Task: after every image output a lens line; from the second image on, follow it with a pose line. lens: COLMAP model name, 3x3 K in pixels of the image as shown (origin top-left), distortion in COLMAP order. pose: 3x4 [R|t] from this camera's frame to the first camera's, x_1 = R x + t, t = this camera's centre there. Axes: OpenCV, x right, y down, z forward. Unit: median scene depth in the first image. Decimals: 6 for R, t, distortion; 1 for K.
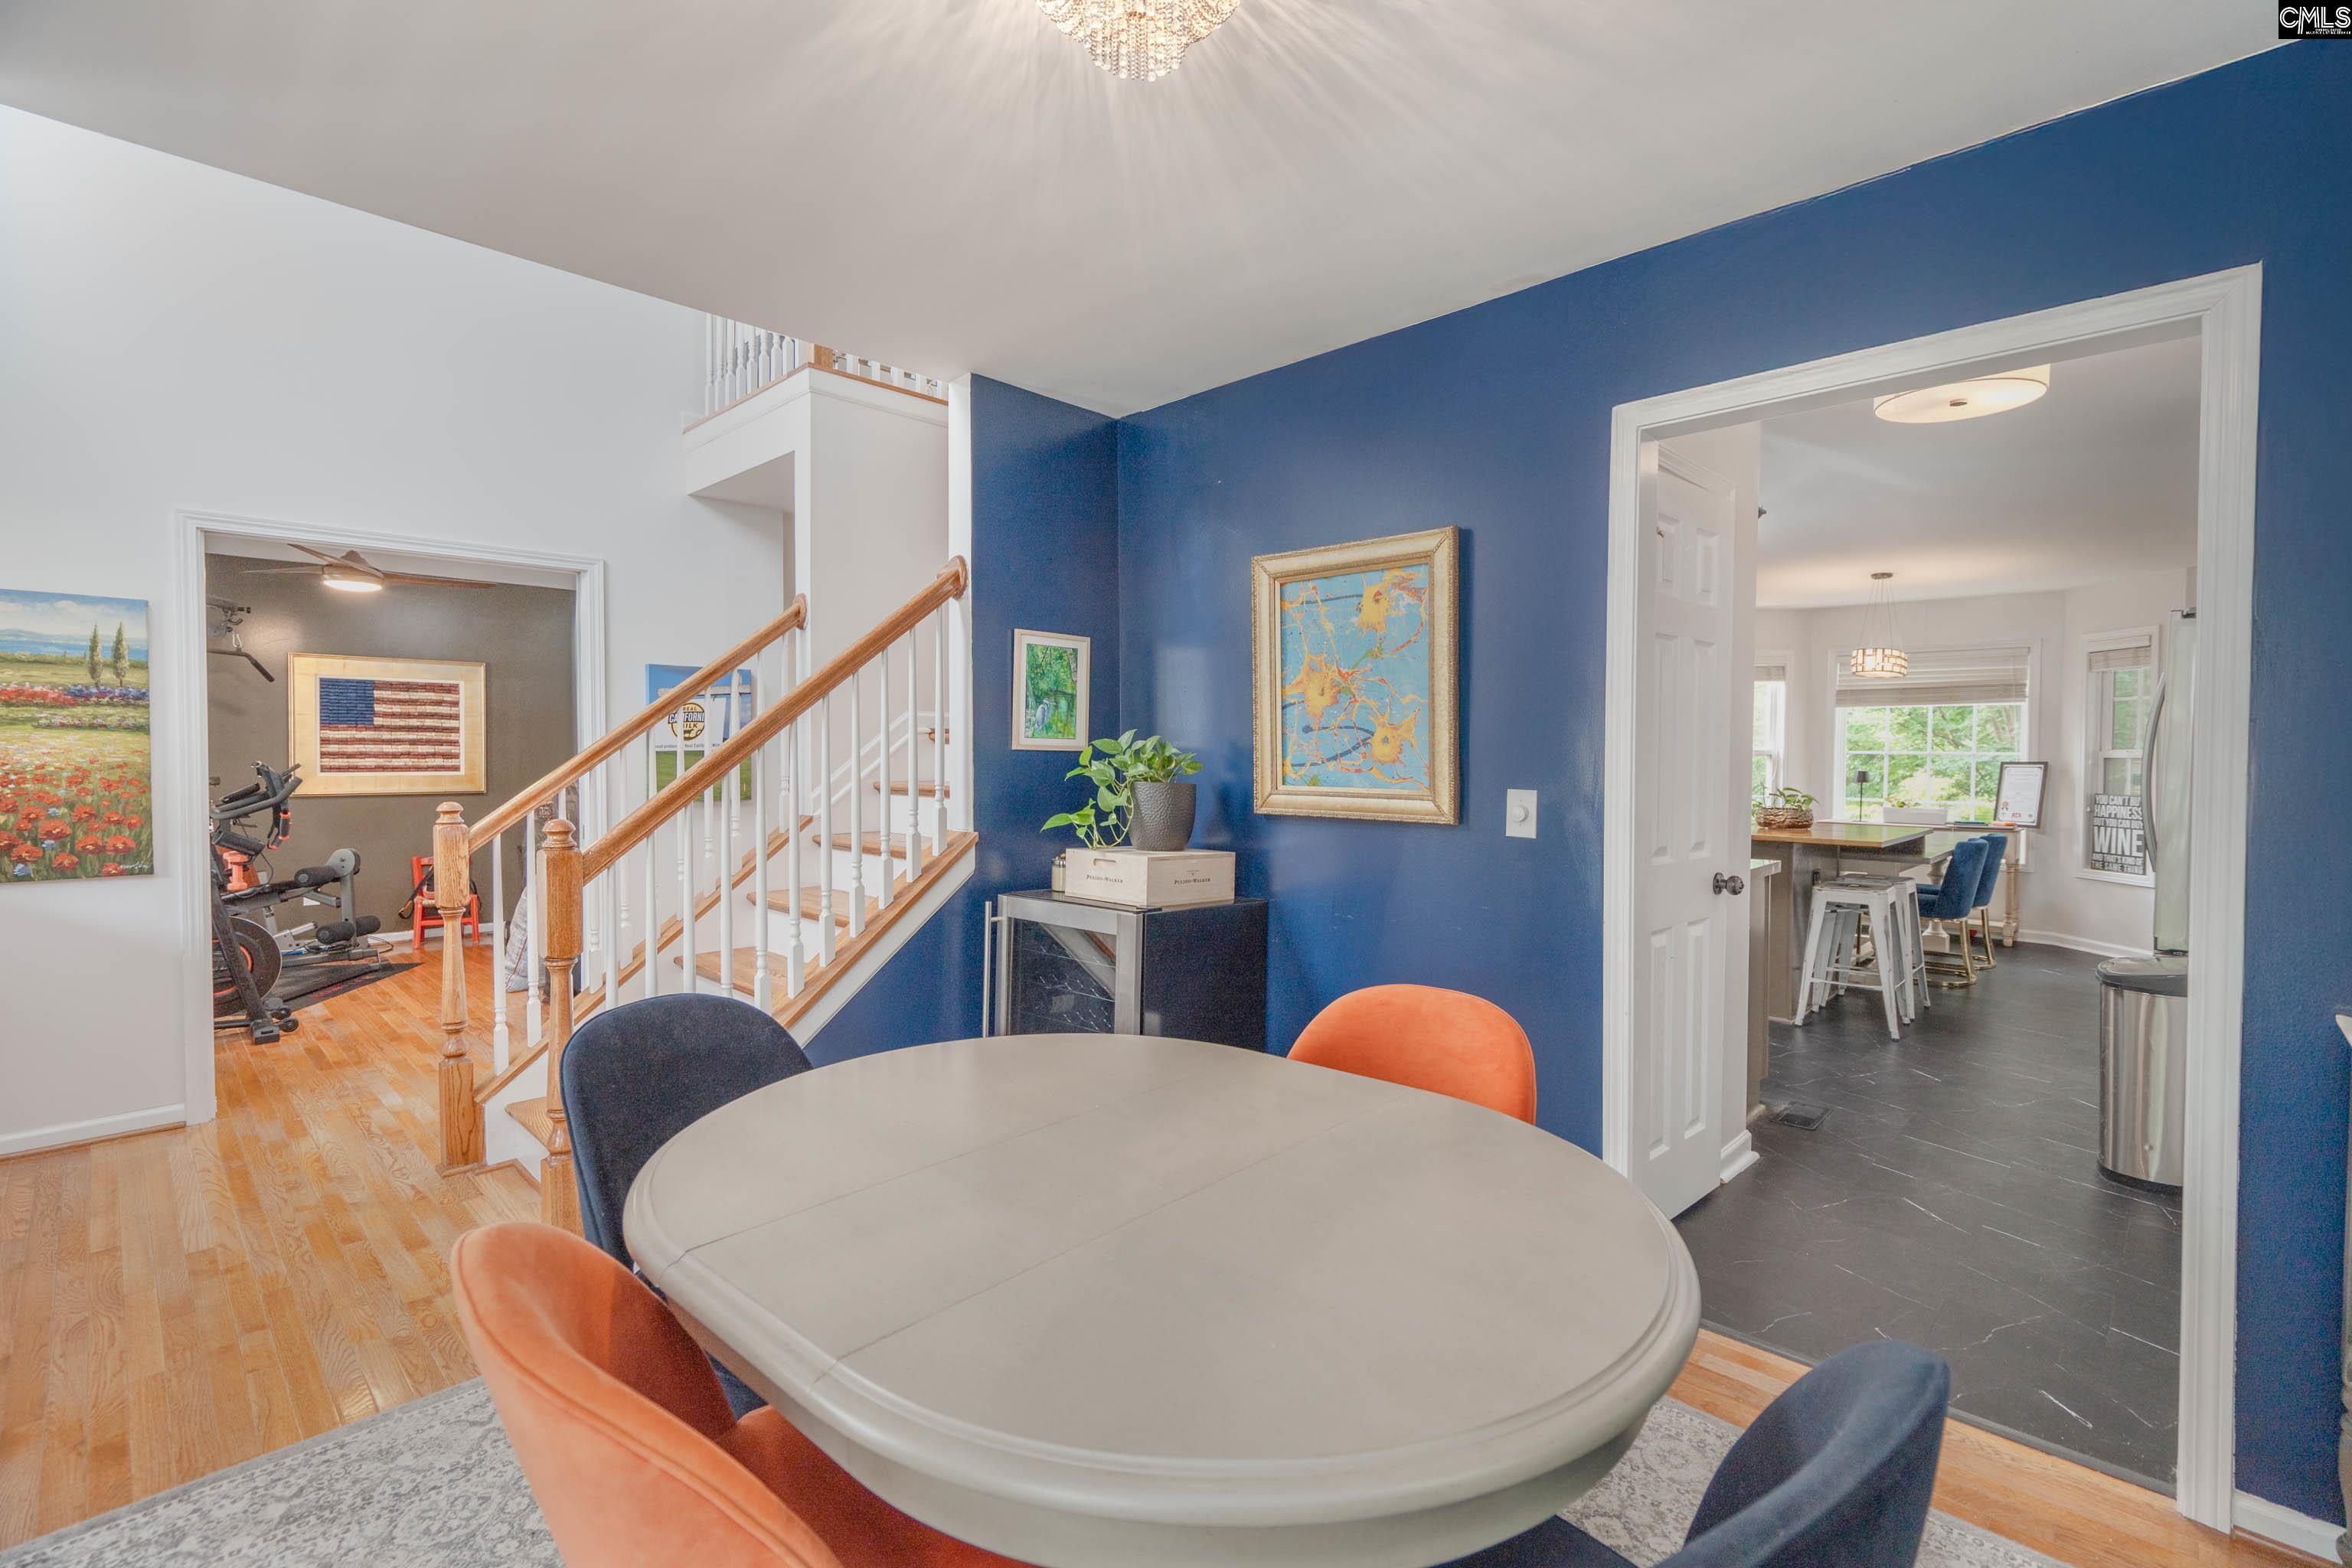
lens RADIAL K [[1050.2, 0, 1166.1], [0, 1050.2, 777.4], [0, 0, 1]] dist [-0.002339, -0.000068]
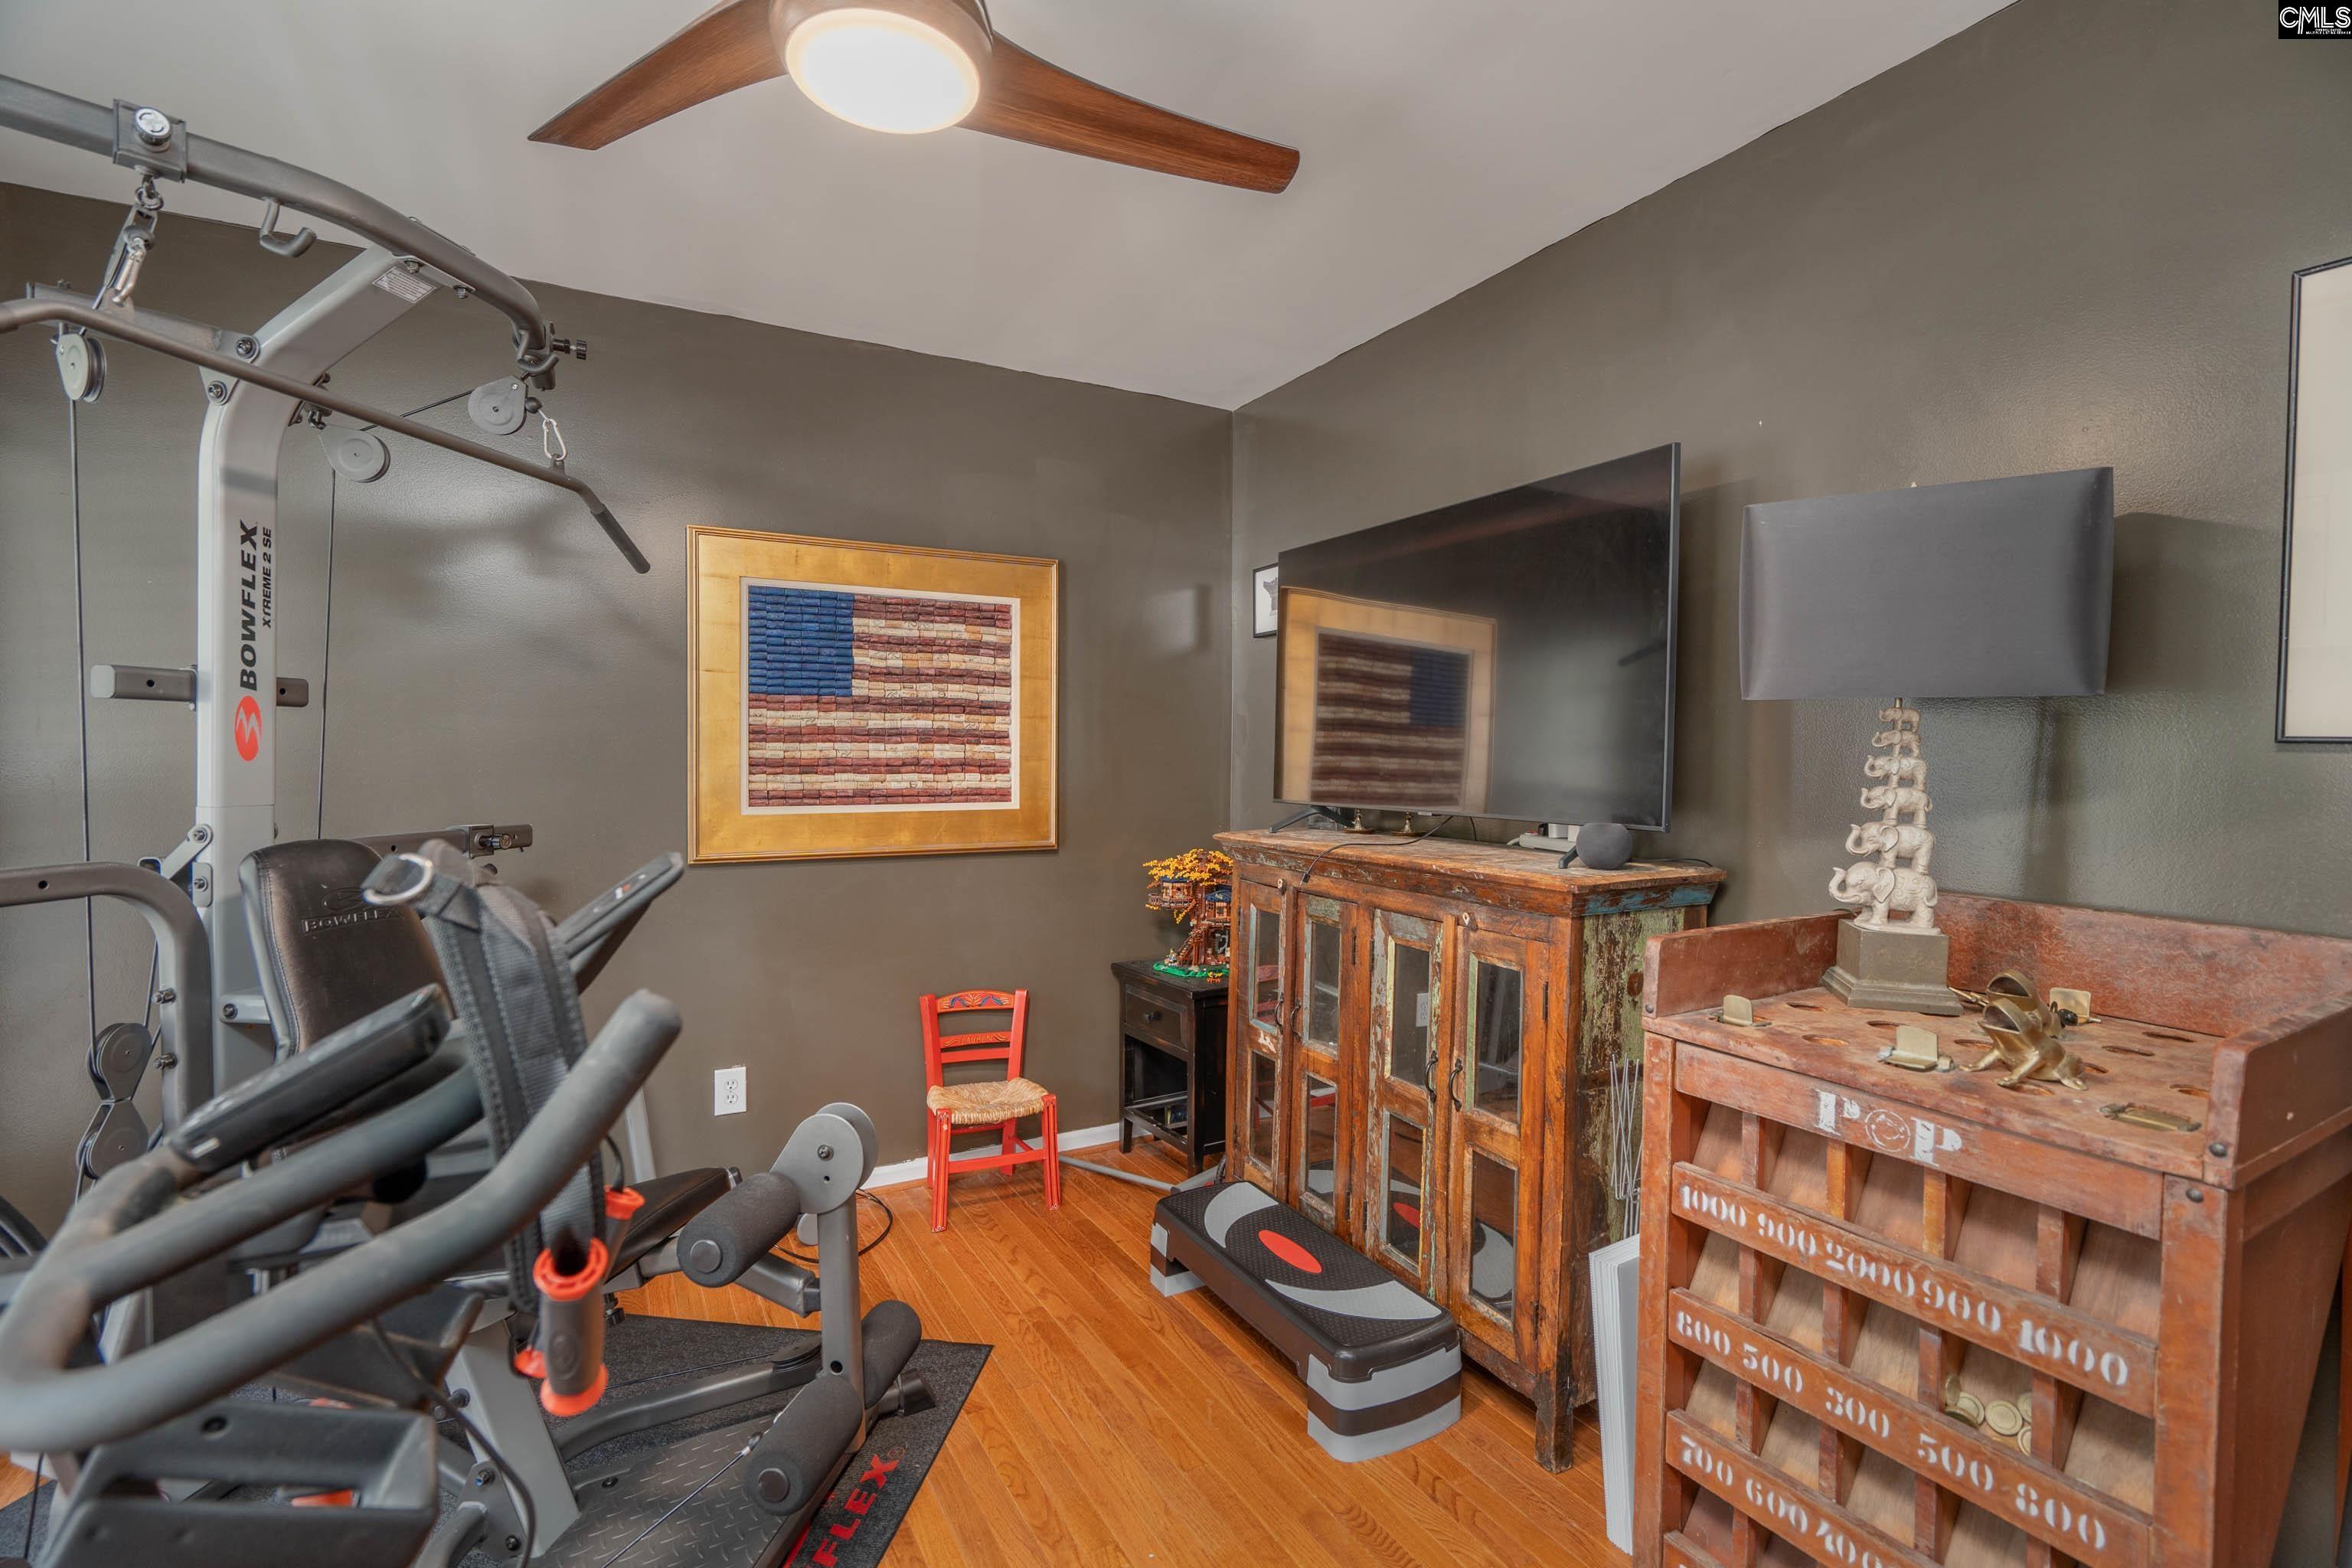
lens RADIAL K [[1050.2, 0, 1166.1], [0, 1050.2, 777.4], [0, 0, 1]] dist [-0.002339, -0.000068]
pose [[0.959804, 0.007586, -0.280568, -0.496418], [-0.007133, 0.999971, 0.002638, -0.018161], [0.280580, -0.000531, 0.959830, 0.604314]]
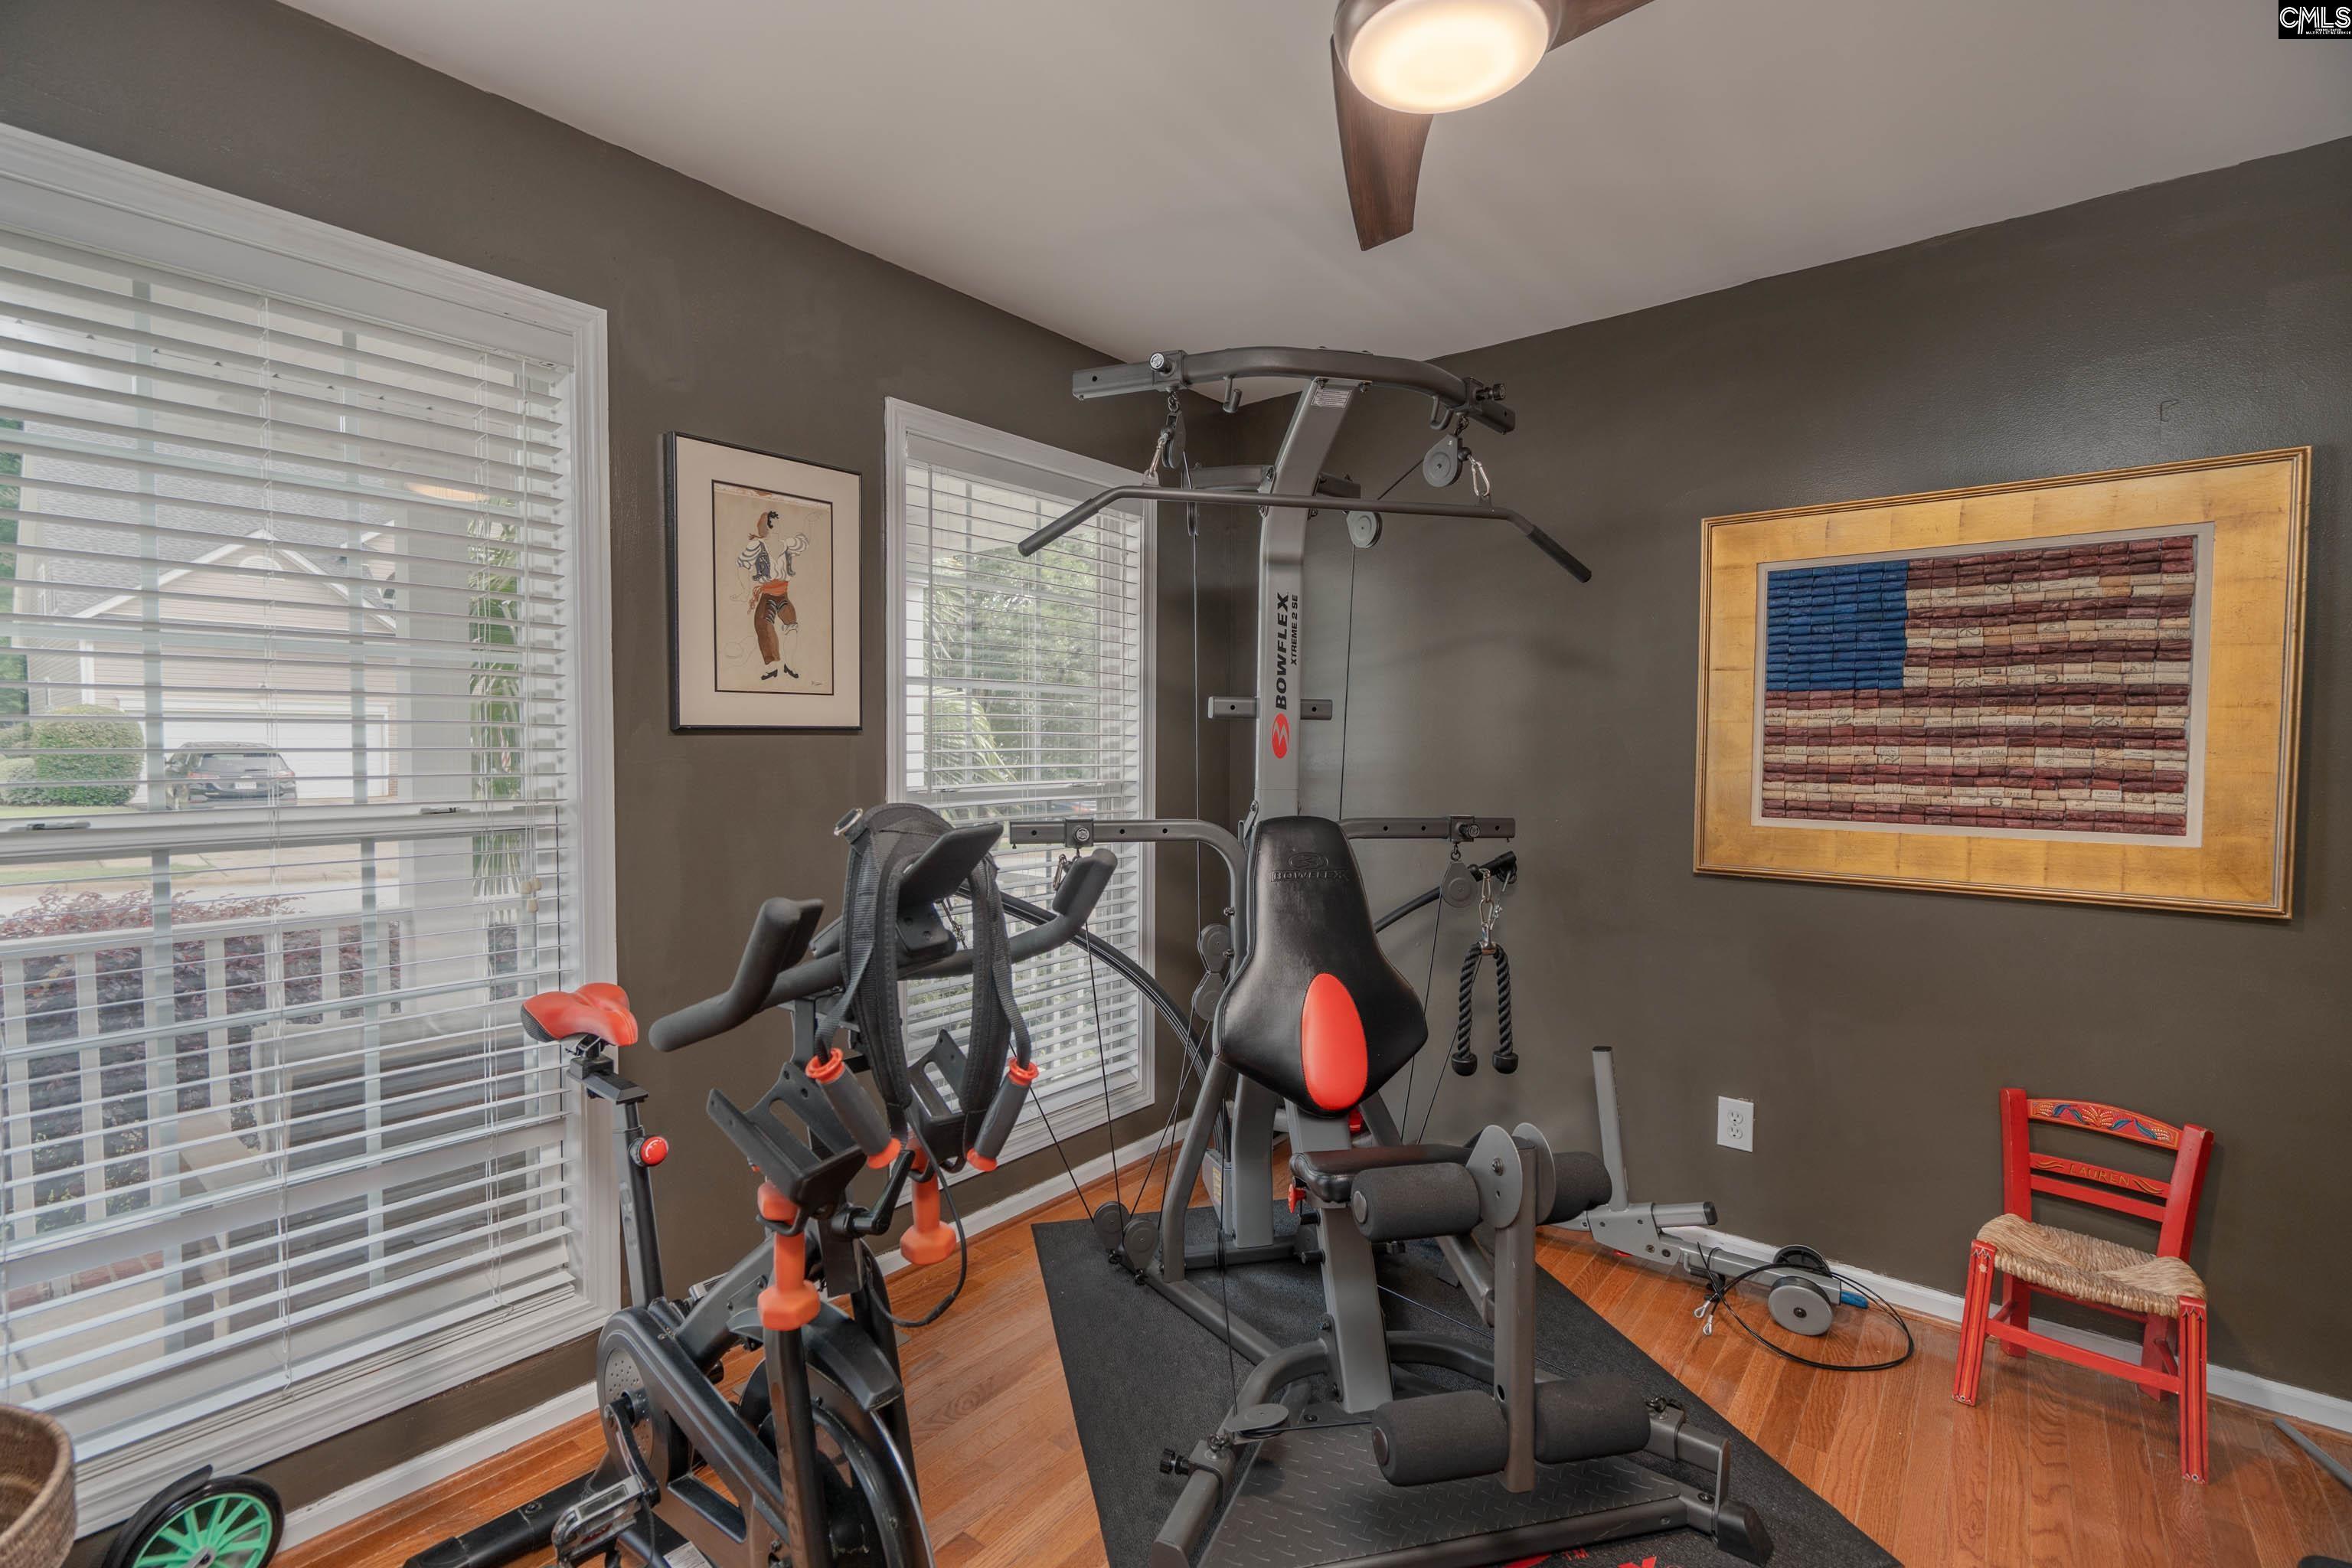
lens RADIAL K [[1050.2, 0, 1166.1], [0, 1050.2, 777.4], [0, 0, 1]] dist [-0.002339, -0.000068]
pose [[0.103530, 0.025551, -0.994298, -0.422270], [-0.031118, 0.999264, 0.022438, -0.020185], [0.994139, 0.028617, 0.104249, 0.703668]]
